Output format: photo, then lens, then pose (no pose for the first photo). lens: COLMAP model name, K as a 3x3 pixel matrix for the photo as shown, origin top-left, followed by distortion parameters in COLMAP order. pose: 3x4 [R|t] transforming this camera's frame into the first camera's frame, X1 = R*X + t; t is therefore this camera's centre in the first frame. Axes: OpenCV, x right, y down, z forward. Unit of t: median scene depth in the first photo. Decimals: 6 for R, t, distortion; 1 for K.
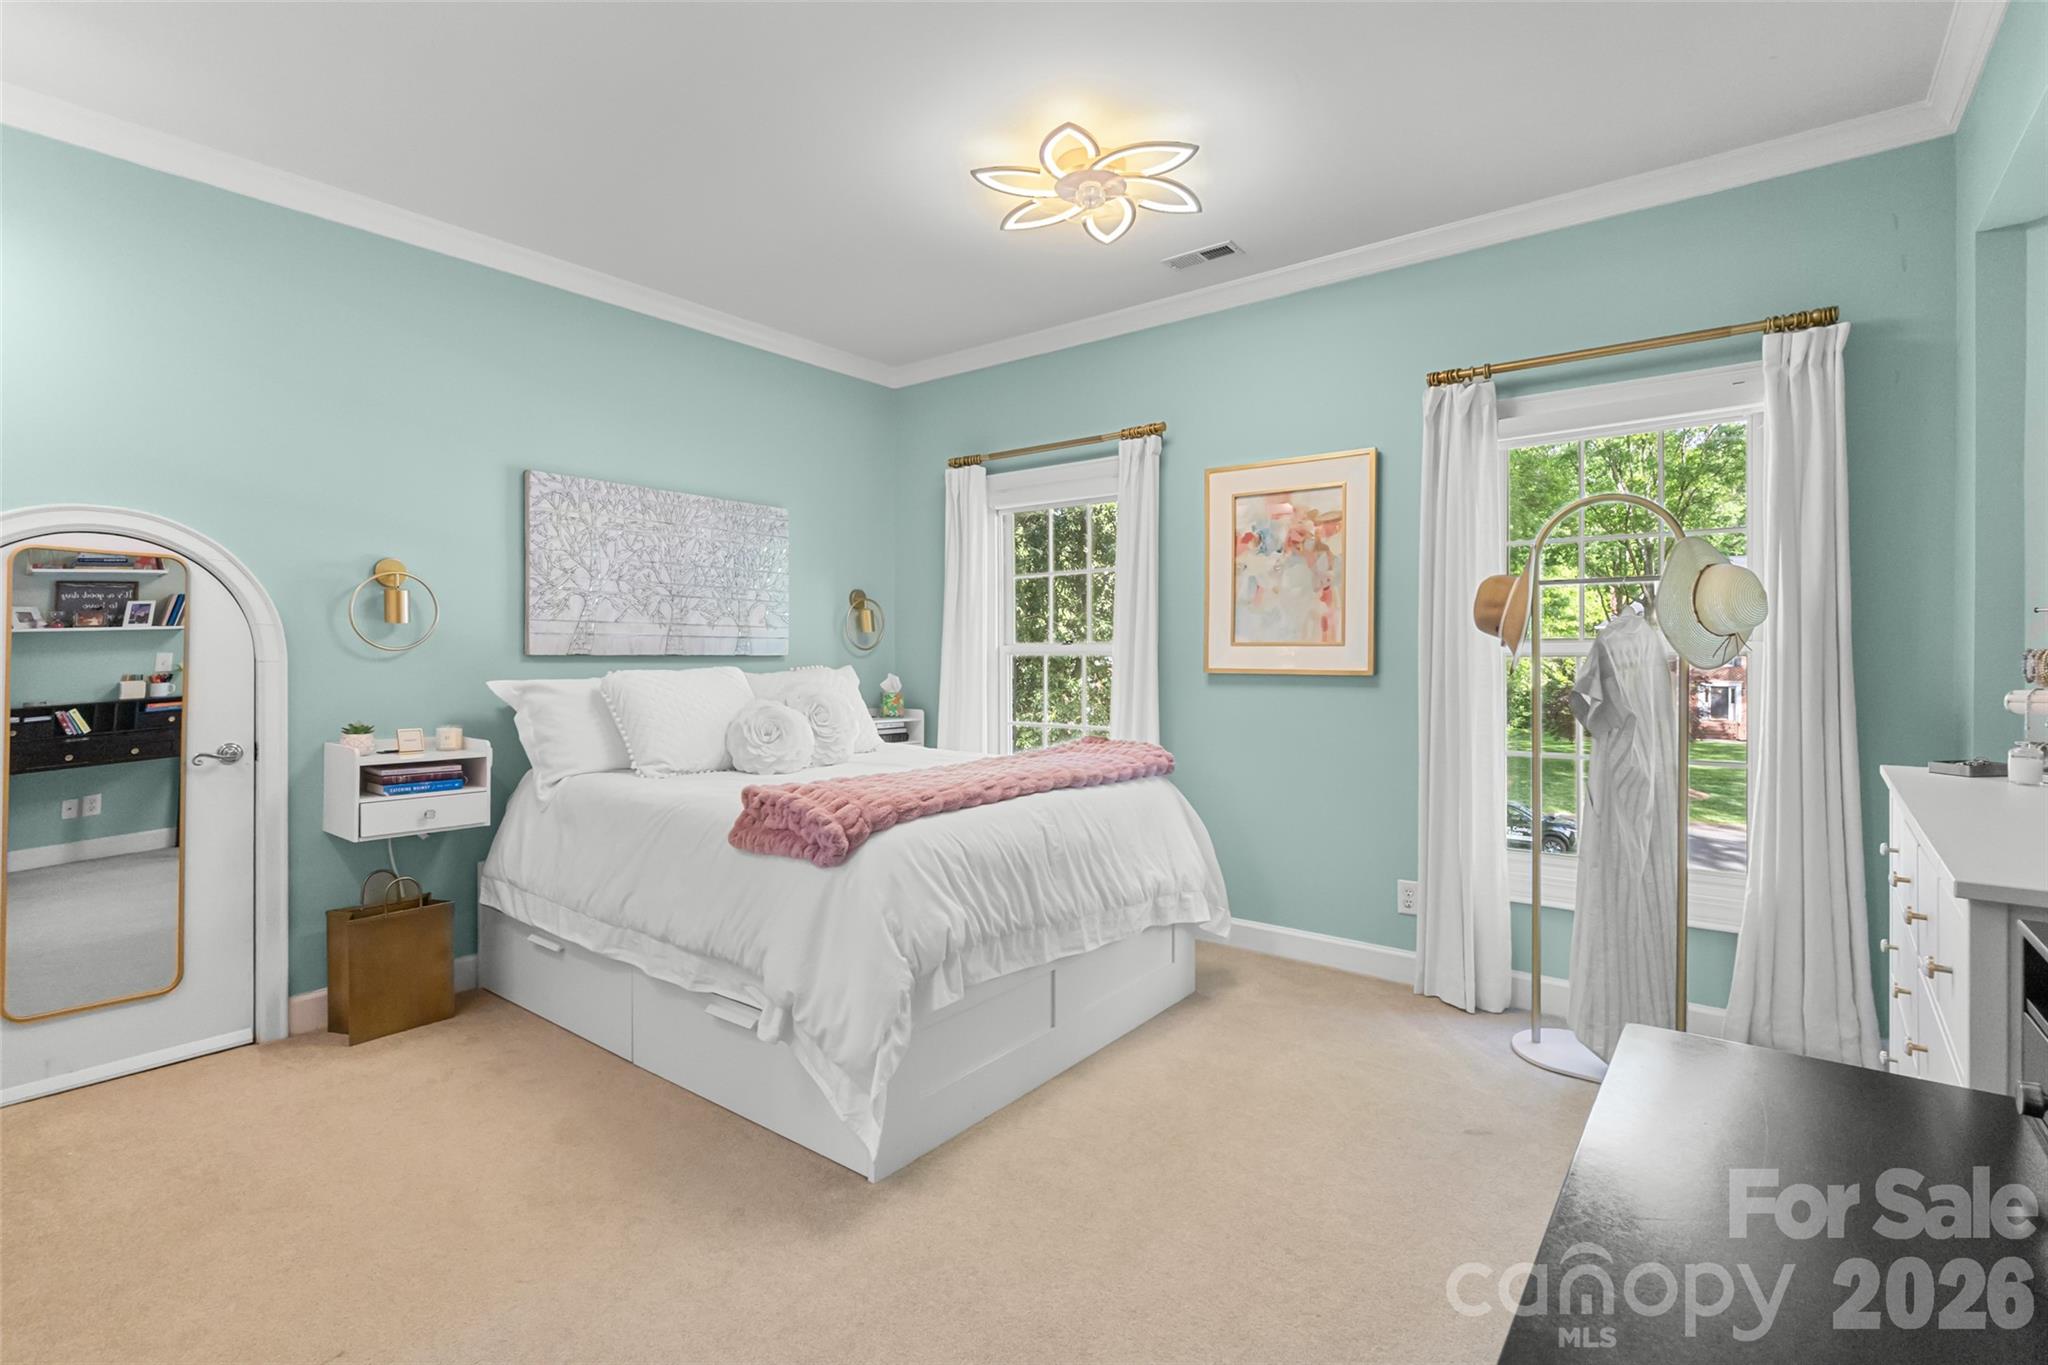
lens RADIAL K [[957.6, 0, 1027.8], [0, 957.6, 671.1], [0, 0, 1]] dist [-0.004559, 0.001268]
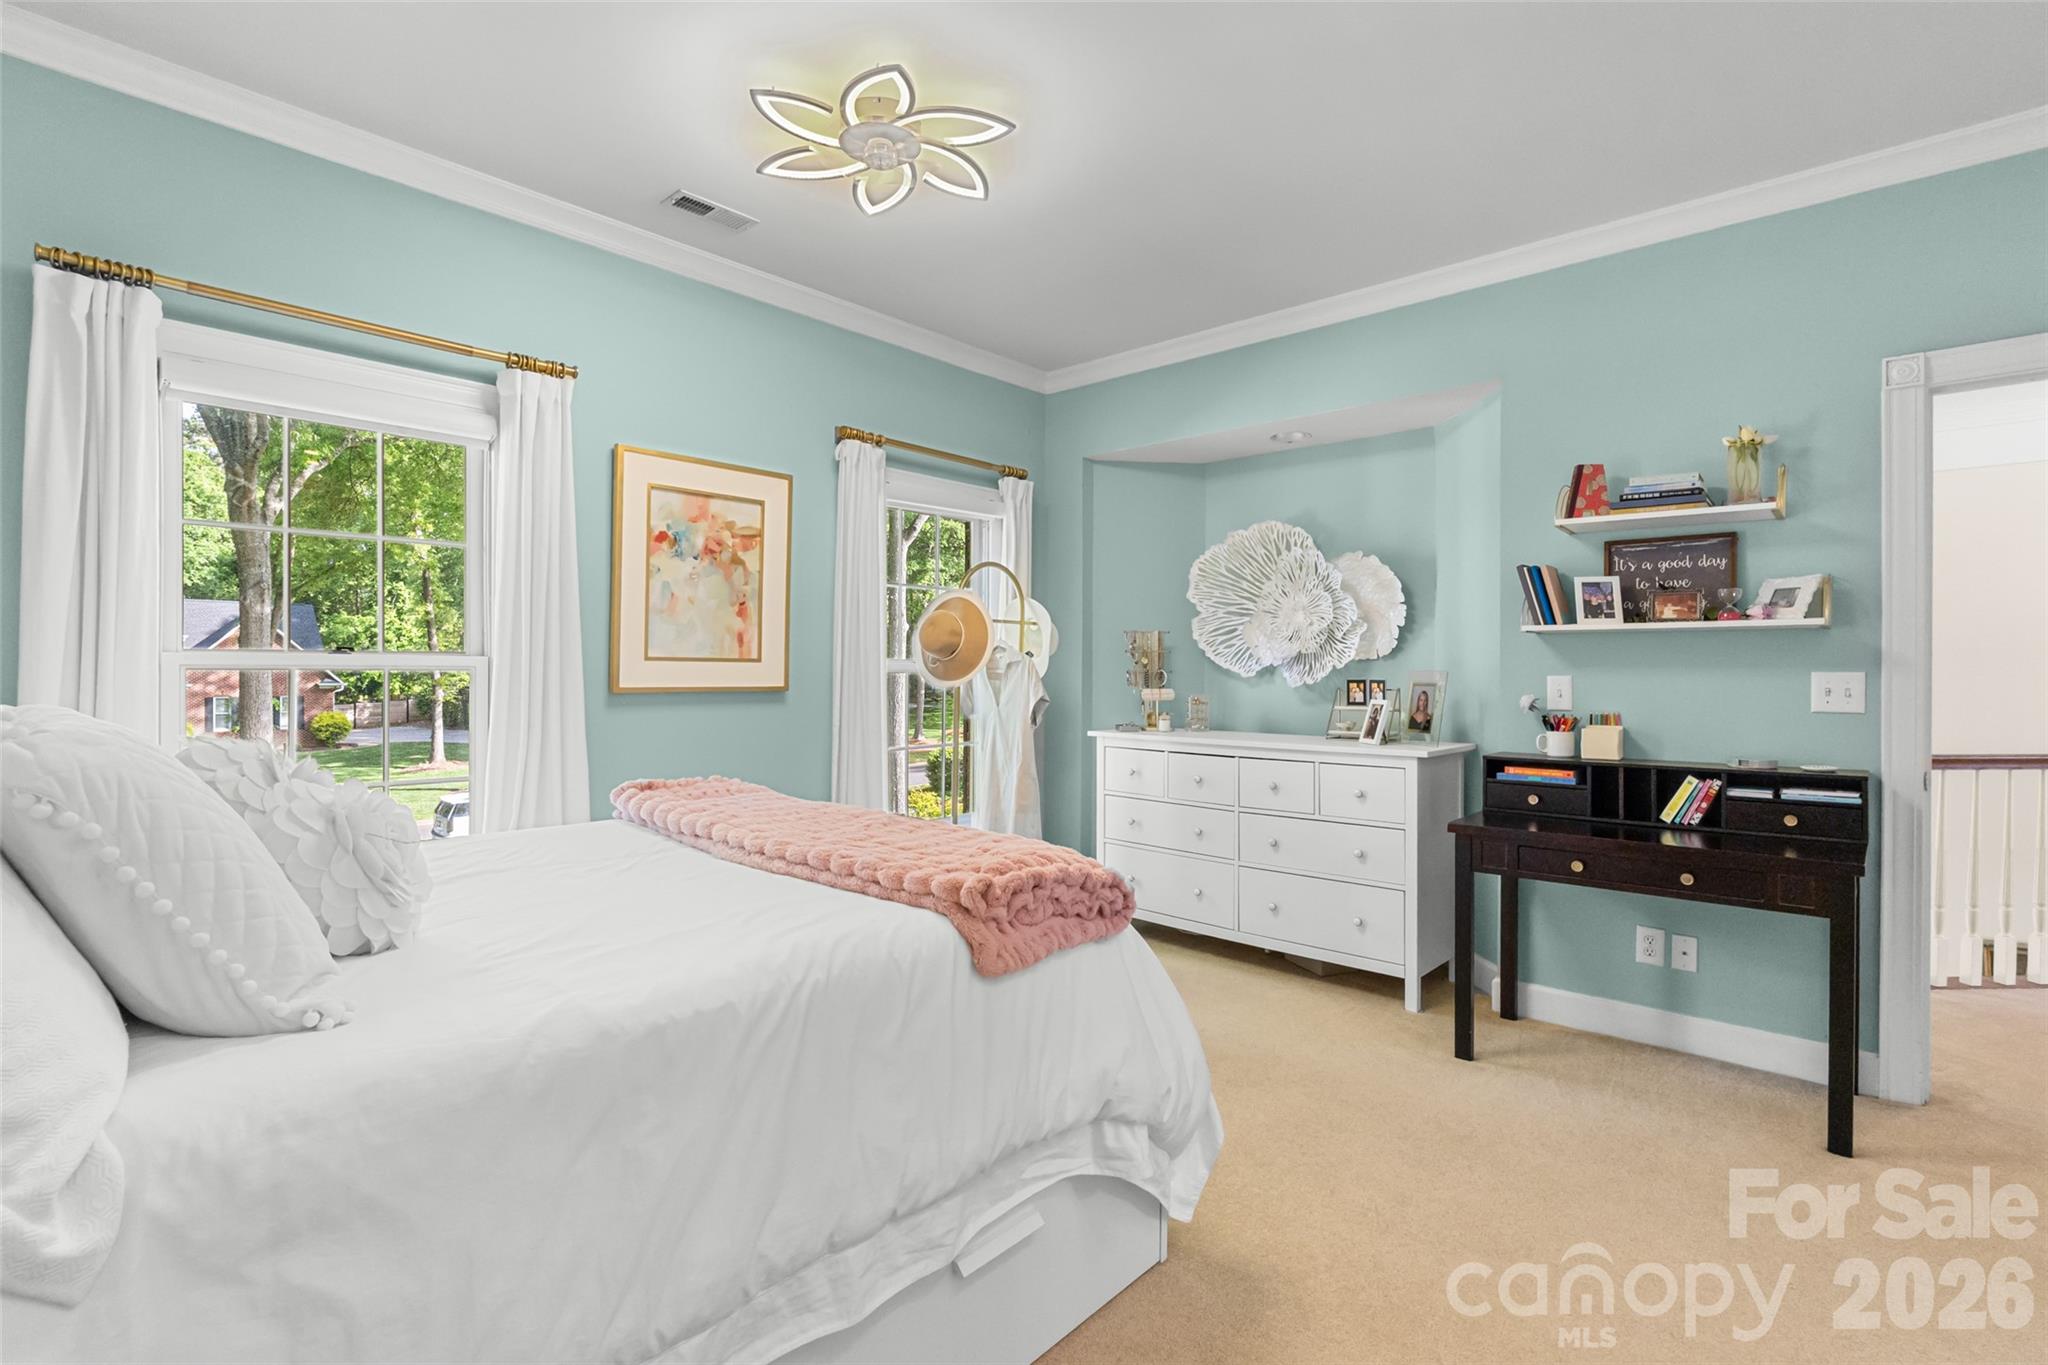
lens RADIAL K [[957.6, 0, 1028.3], [0, 957.6, 671.0], [0, 0, 1]] dist [-0.004559, 0.001268]
pose [[0.086636, 0.000224, 0.996240, -0.635562], [0.011877, 0.999929, -0.001258, -0.012621], [-0.996169, 0.011941, 0.086628, 0.619321]]
